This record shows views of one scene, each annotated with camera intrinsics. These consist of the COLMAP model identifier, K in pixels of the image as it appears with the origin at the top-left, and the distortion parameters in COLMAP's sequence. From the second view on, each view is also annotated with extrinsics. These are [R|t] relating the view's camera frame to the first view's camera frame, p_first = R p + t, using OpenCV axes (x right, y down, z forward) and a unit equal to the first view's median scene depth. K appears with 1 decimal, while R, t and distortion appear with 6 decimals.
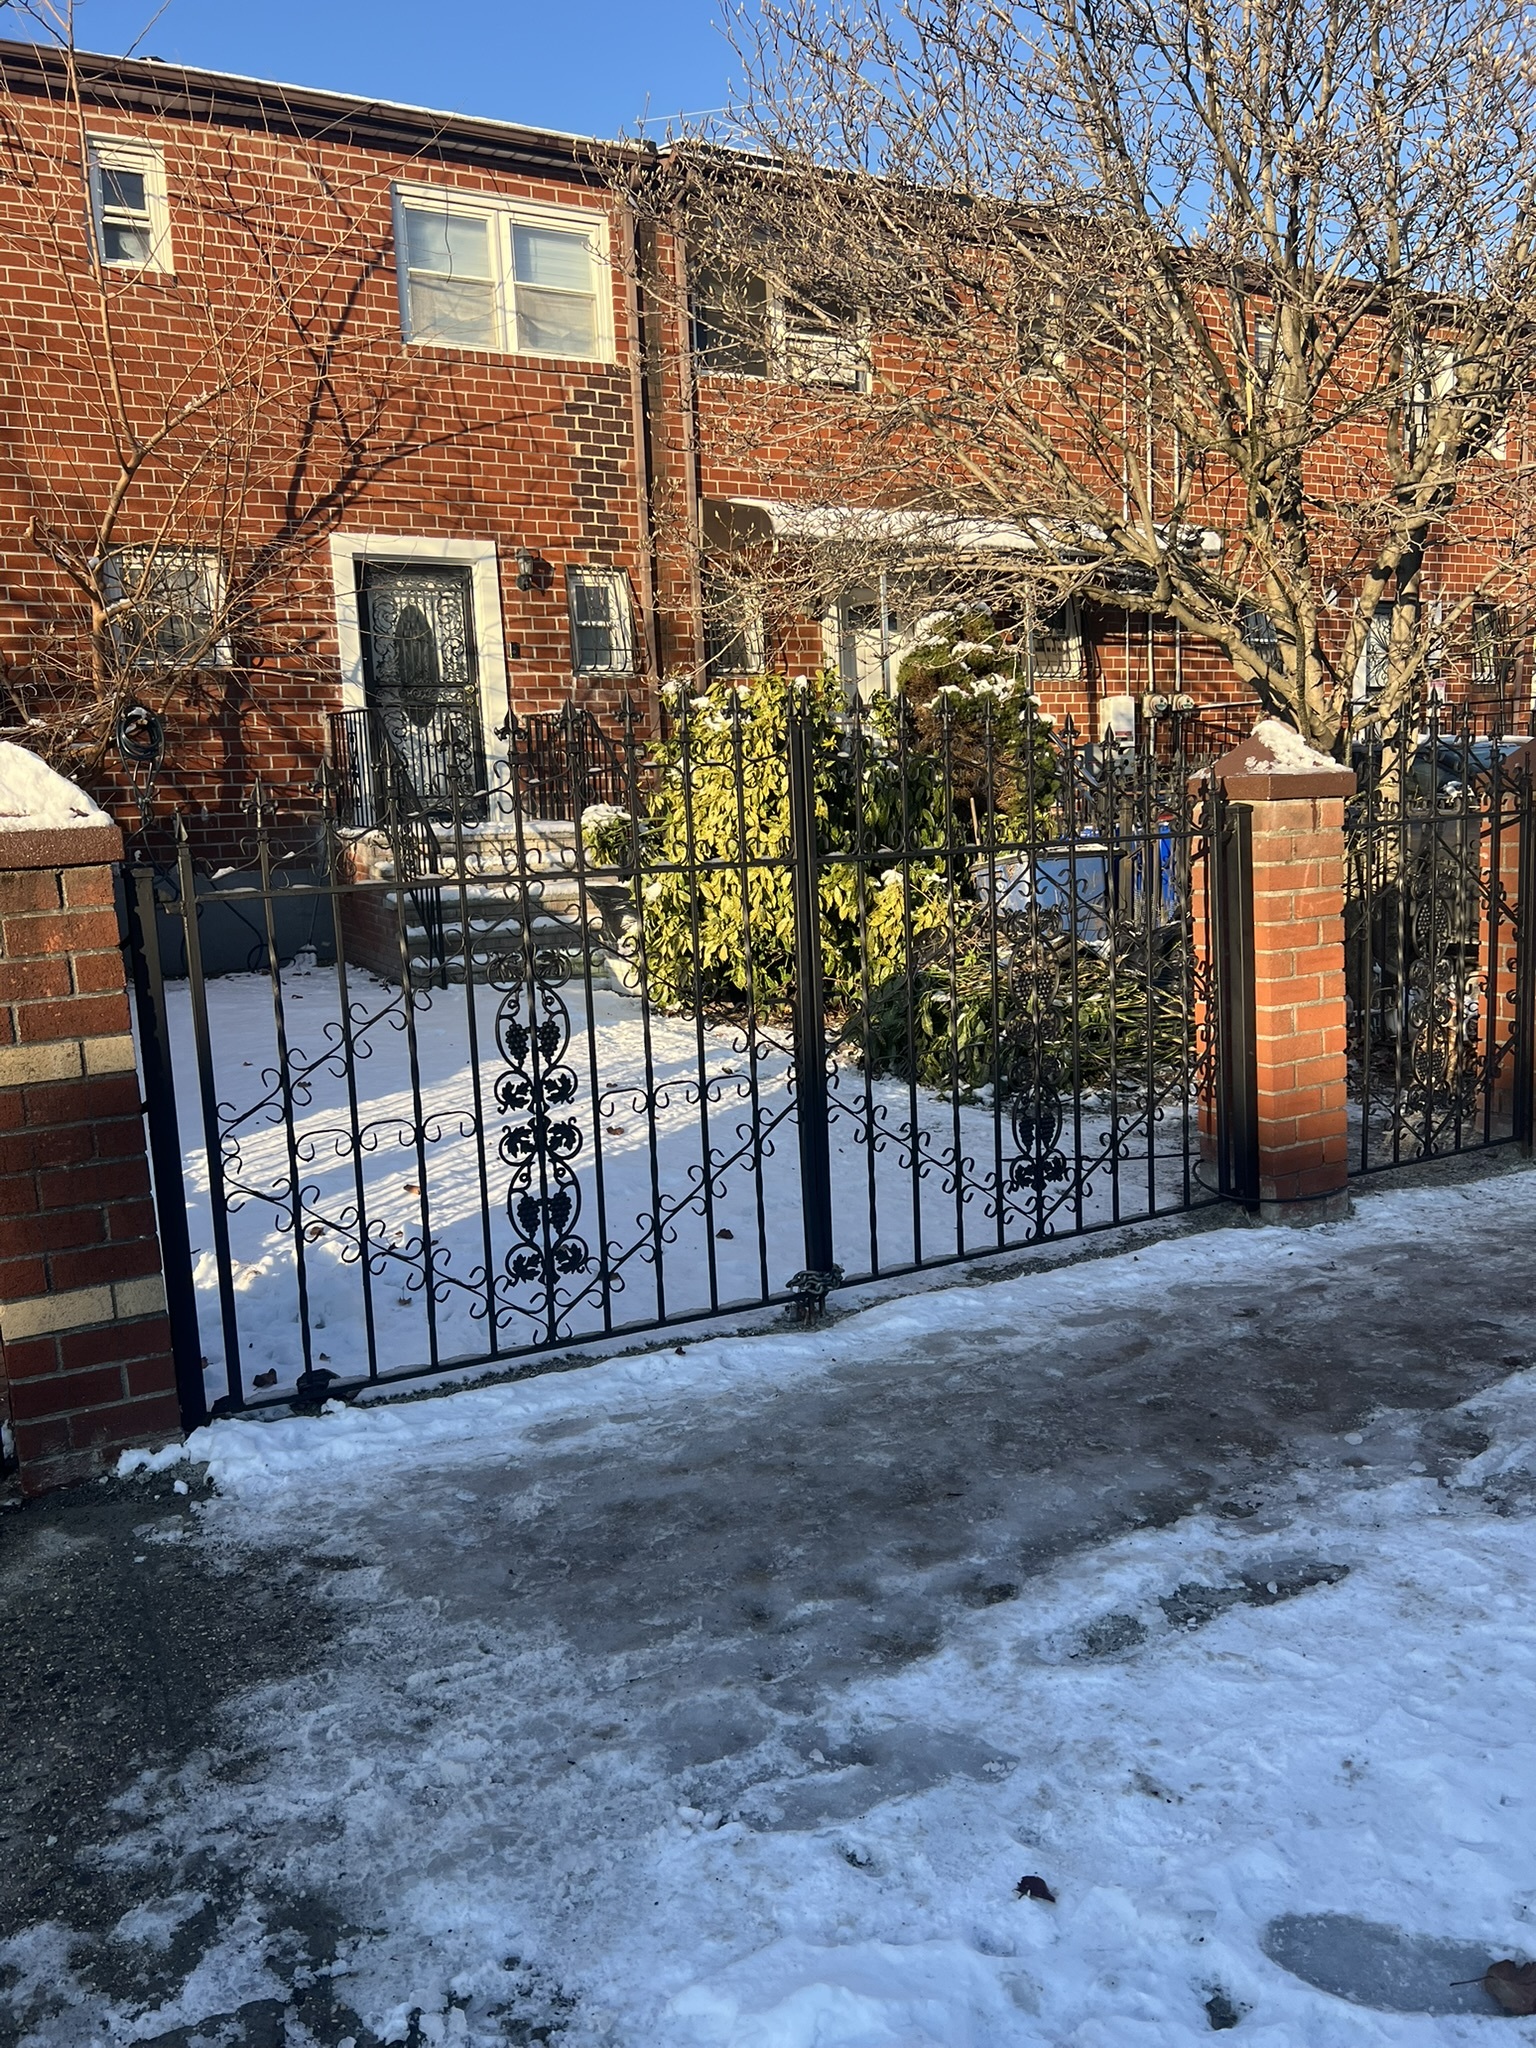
lens RADIAL K [[1548.0, 0, 780.1], [0, 1548.0, 1028.2], [0, 0, 1]] dist [0.042589, -0.051910]
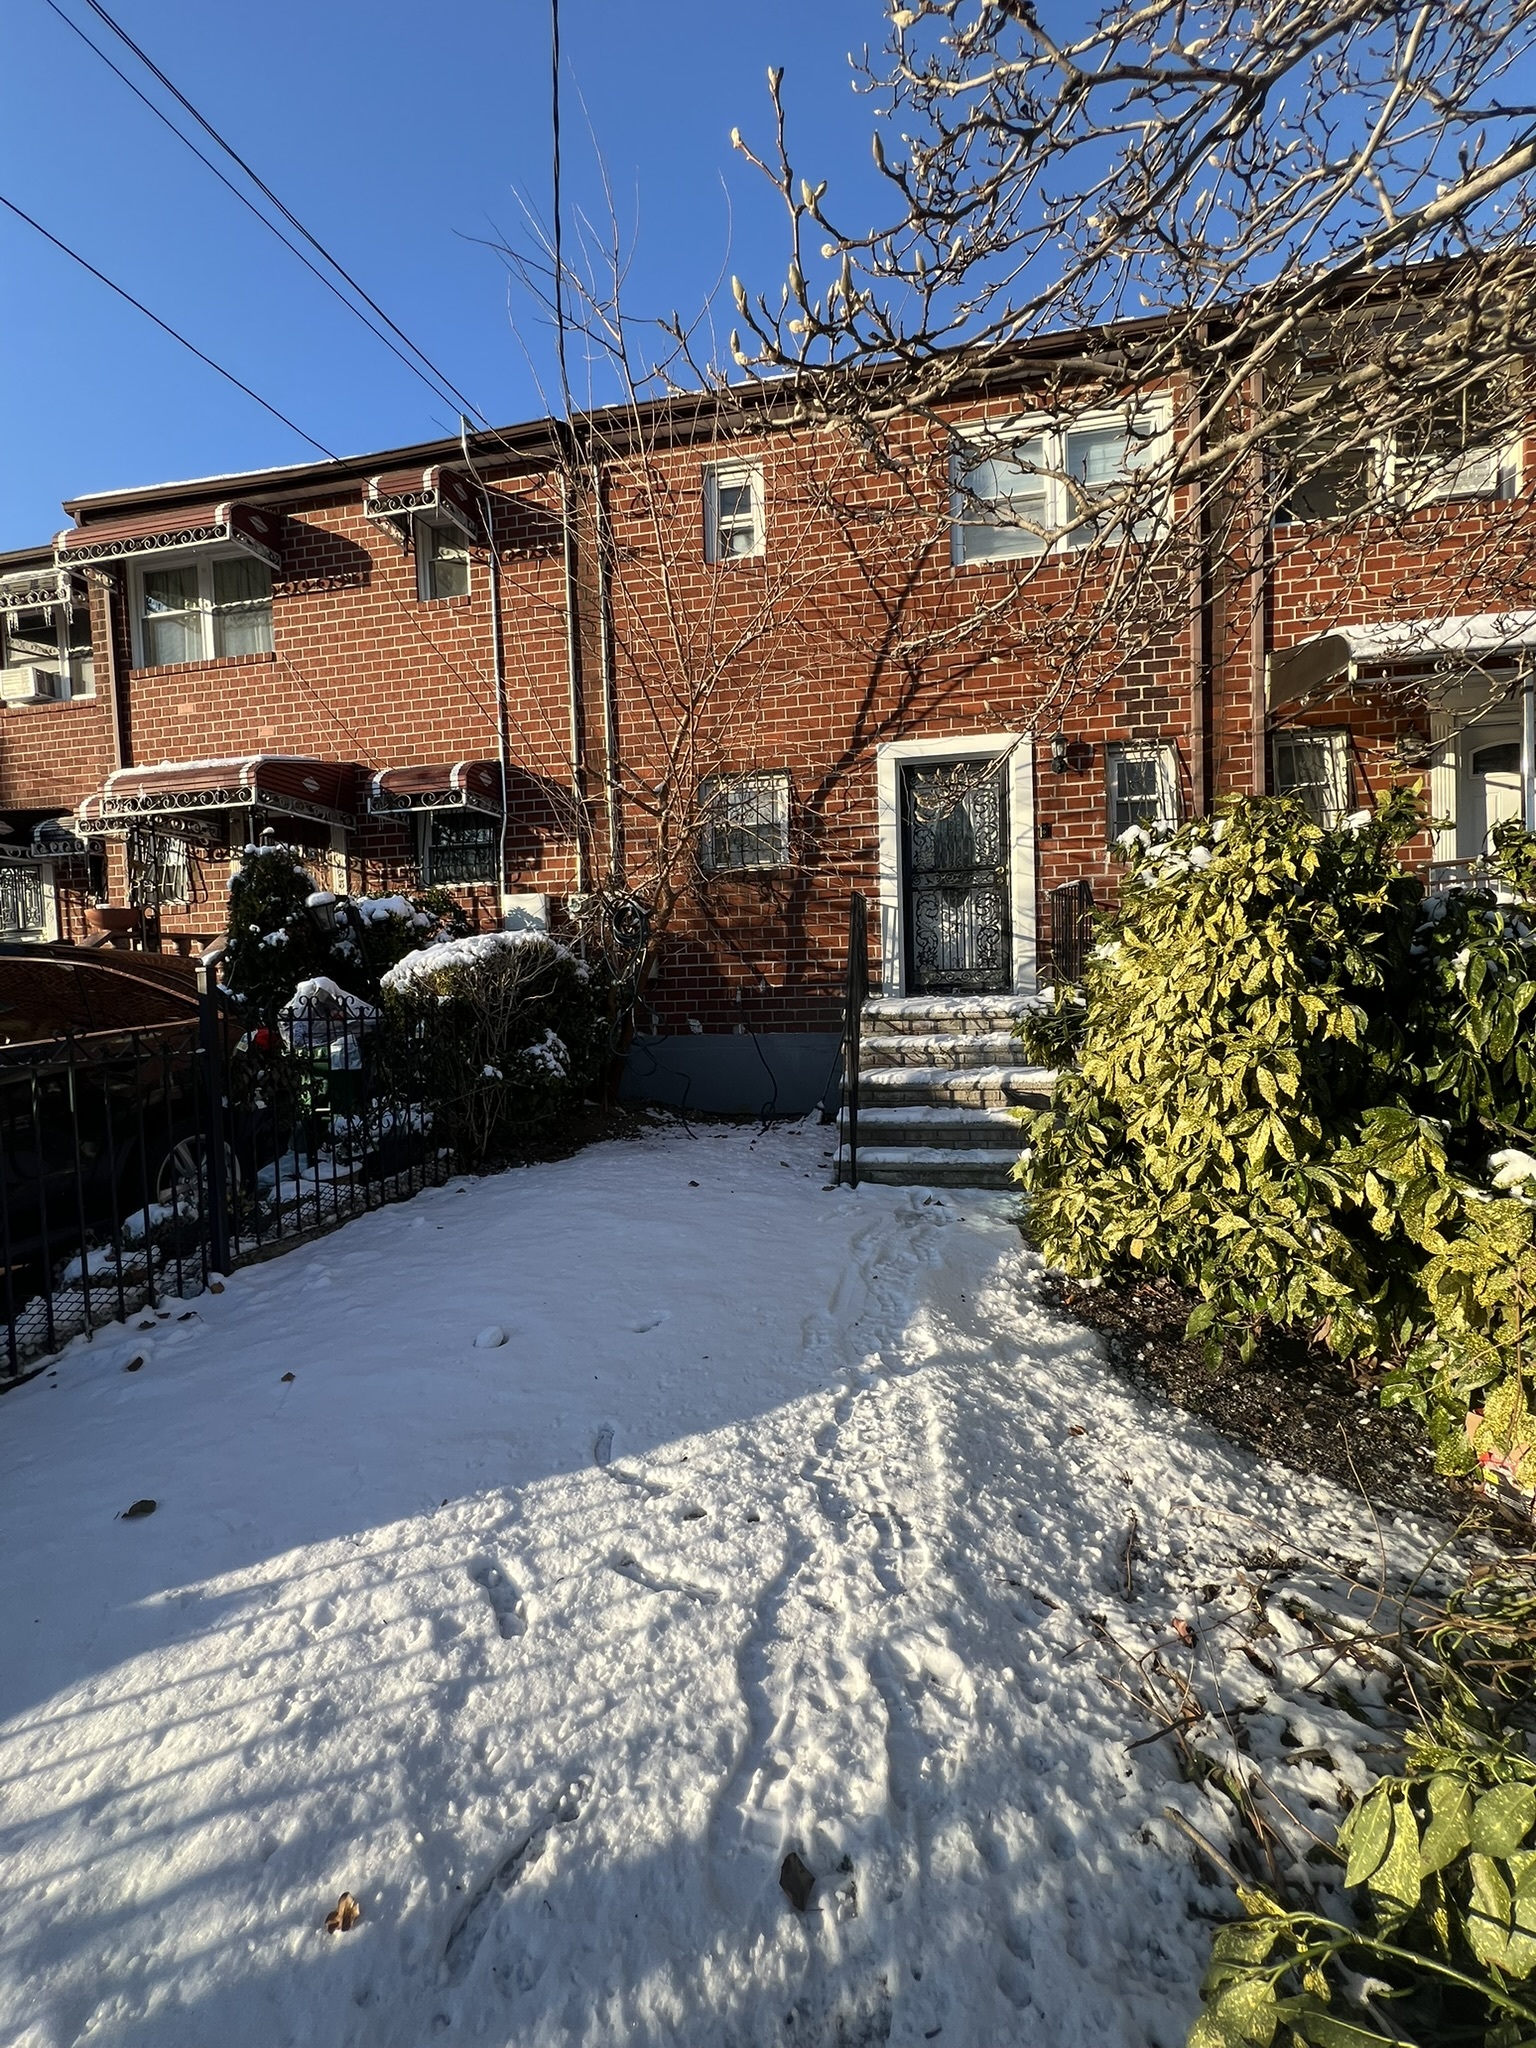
lens RADIAL K [[820.4, 0, 770.8], [0, 820.4, 1014.0], [0, 0, 1]] dist [-0.001535, -0.000411]
pose [[0.777251, 0.040961, -0.627856, 0.036578], [-0.086610, 0.995345, -0.042284, -0.083475], [0.623201, 0.087244, 0.777180, 0.476941]]
